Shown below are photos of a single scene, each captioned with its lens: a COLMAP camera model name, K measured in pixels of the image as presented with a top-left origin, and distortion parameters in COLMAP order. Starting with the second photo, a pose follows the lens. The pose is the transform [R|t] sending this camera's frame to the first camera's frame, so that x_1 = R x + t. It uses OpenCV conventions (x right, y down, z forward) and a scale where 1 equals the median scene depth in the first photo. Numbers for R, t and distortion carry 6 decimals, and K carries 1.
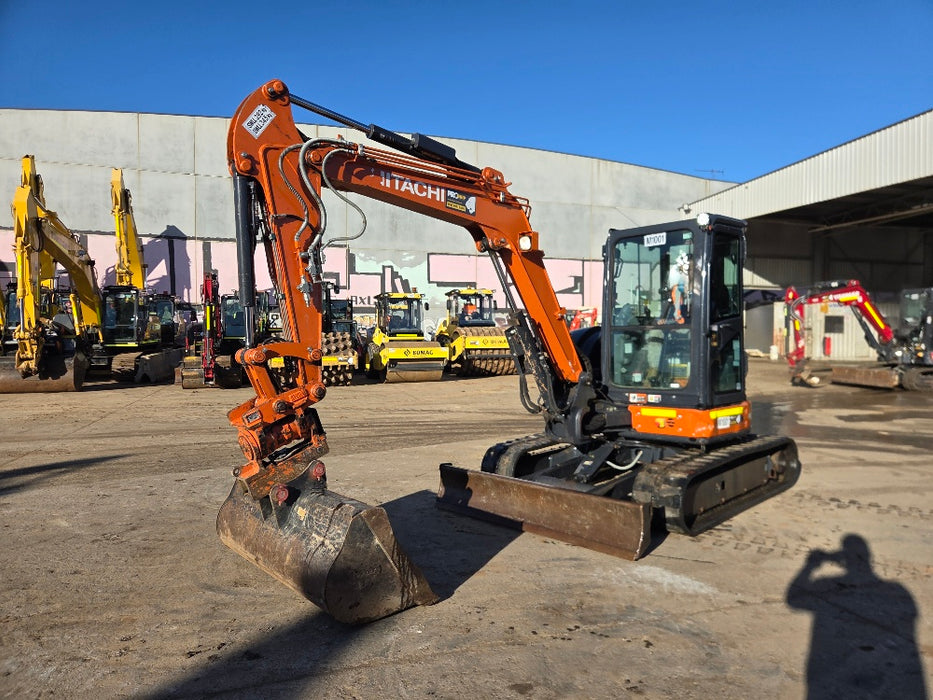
lens RADIAL K [[643.0, 0, 467.1], [0, 643.0, 347.5], [0, 0, 1]] dist [0.070958, -0.067813]
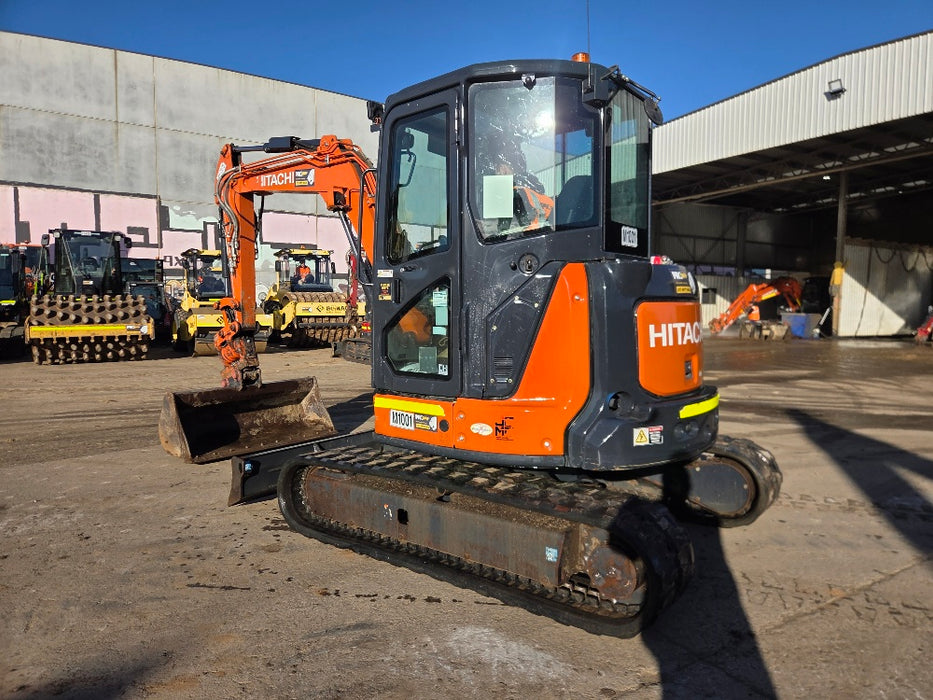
lens RADIAL K [[647.7, 0, 481.3], [0, 647.7, 341.1], [0, 0, 1]] dist [0.083550, -0.073805]
pose [[0.969677, -0.007711, 0.244269, 0.027640], [-0.000892, 0.999384, 0.035086, 0.005161], [-0.244389, -0.034240, 0.969073, 0.079021]]
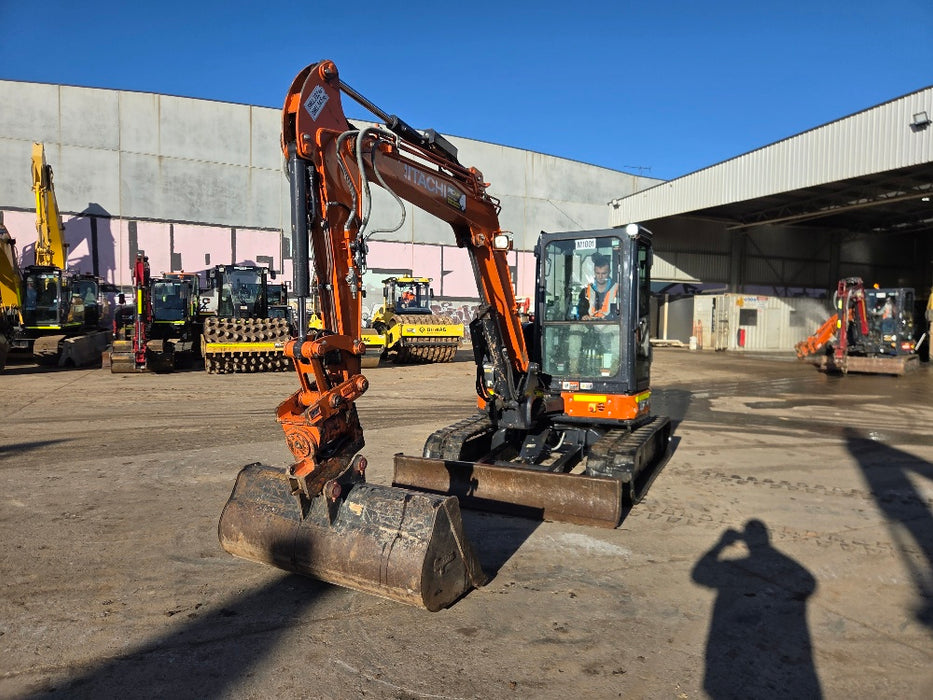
lens RADIAL K [[641.8, 0, 458.6], [0, 641.8, 345.1], [0, 0, 1]] dist [0.077869, -0.071626]
pose [[0.995786, 0.012021, 0.090912, -0.006373], [-0.013587, 0.999770, 0.016618, -0.002177], [-0.090691, -0.017783, 0.995720, -0.022816]]
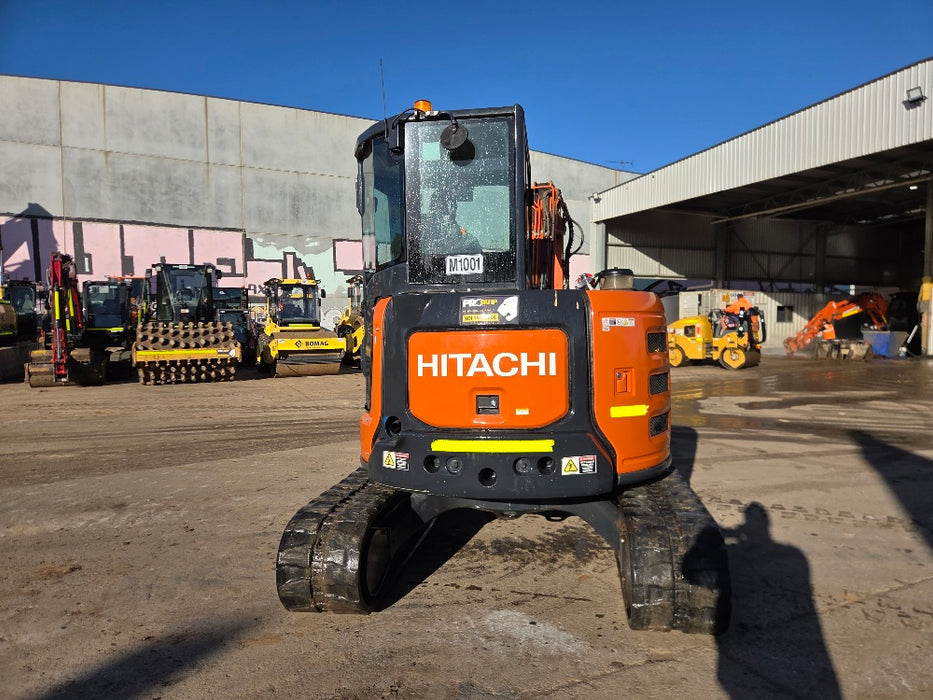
lens RADIAL K [[644.2, 0, 467.9], [0, 644.2, 356.1], [0, 0, 1]] dist [0.081271, -0.072112]
pose [[0.992333, -0.011143, 0.123086, 0.030955], [0.008058, 0.999642, 0.025531, 0.003909], [-0.123327, -0.024344, 0.992067, 0.055245]]
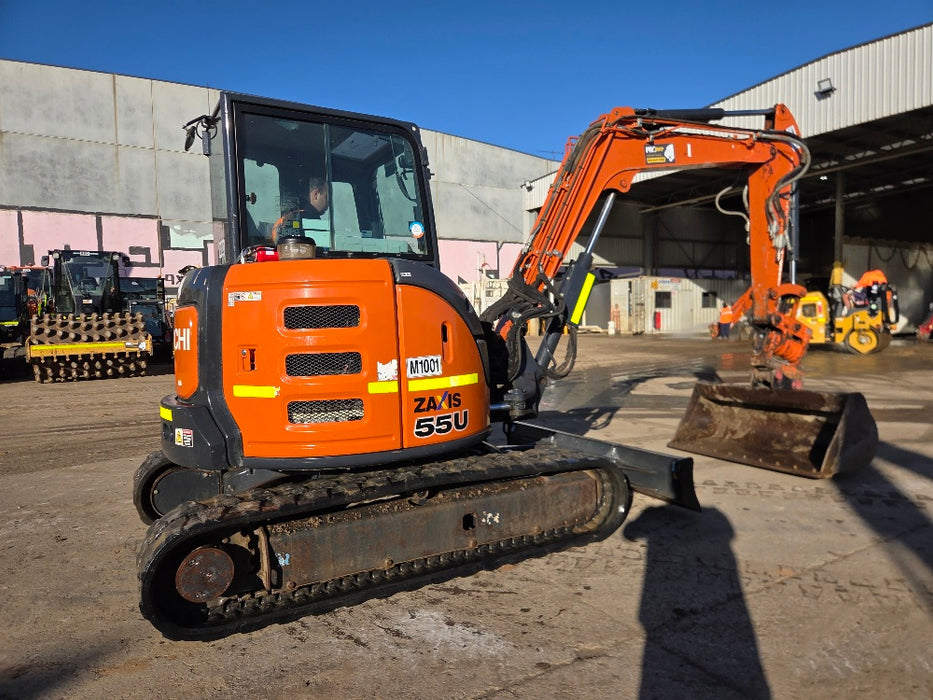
lens RADIAL K [[647.3, 0, 474.5], [0, 647.3, 345.3], [0, 0, 1]] dist [0.082731, -0.074194]
pose [[0.973403, -0.030697, 0.227034, 0.040218], [0.025975, 0.999380, 0.023761, 0.009916], [-0.227623, -0.017232, 0.973597, 0.071597]]
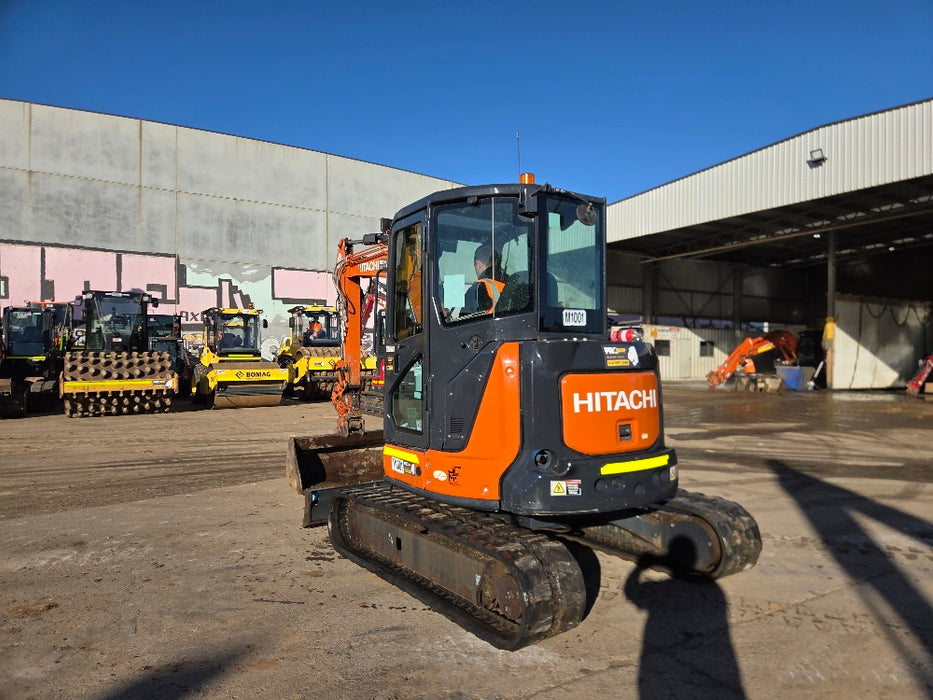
lens RADIAL K [[645.4, 0, 479.1], [0, 645.4, 349.6], [0, 0, 1]] dist [0.081304, -0.069861]
pose [[0.971513, 0.007638, 0.236861, 0.015367], [-0.000676, 0.999566, -0.029463, -0.000262], [-0.236984, 0.028464, 0.971097, 0.036442]]
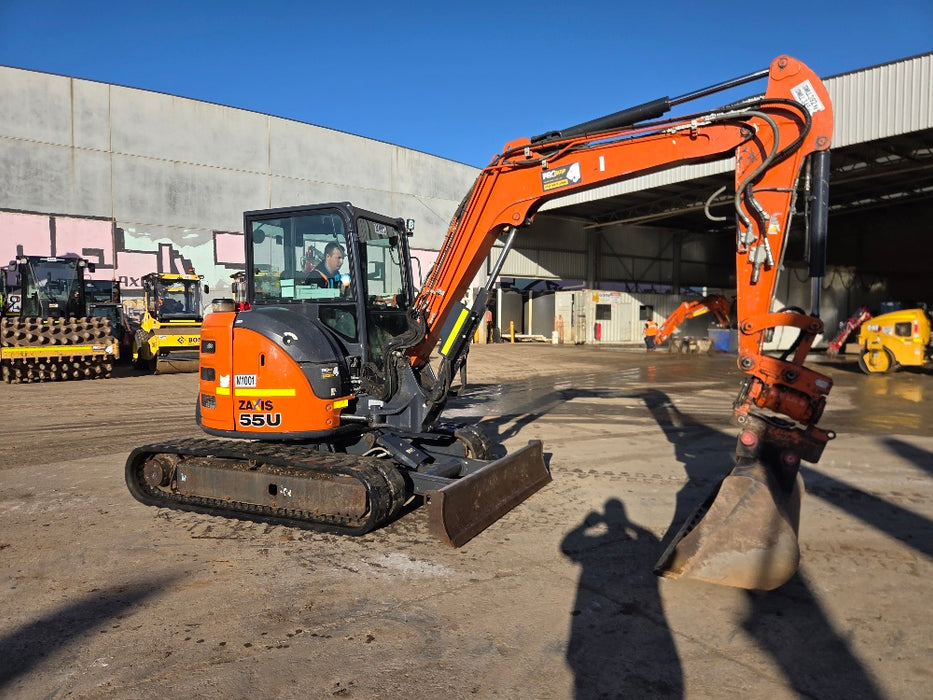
lens RADIAL K [[643.5, 0, 466.9], [0, 643.5, 345.6], [0, 0, 1]] dist [0.086109, -0.073947]
pose [[0.956436, -0.010452, 0.291754, 0.022209], [0.005294, 0.999816, 0.018462, 0.001039], [-0.291893, -0.016113, 0.956315, 0.007510]]
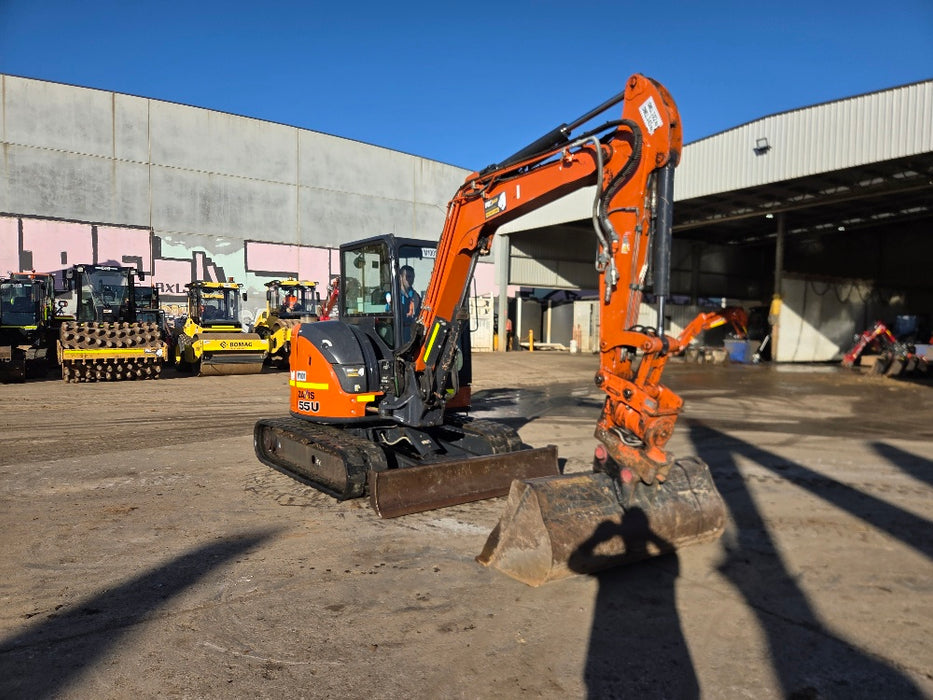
lens RADIAL K [[644.2, 0, 467.9], [0, 644.2, 356.1], [0, 0, 1]] dist [0.081271, -0.072112]
pose [[0.963511, 0.000681, 0.267667, -0.001210], [-0.007098, 0.999710, 0.023007, 0.000239], [-0.267574, -0.024068, 0.963237, -0.039483]]
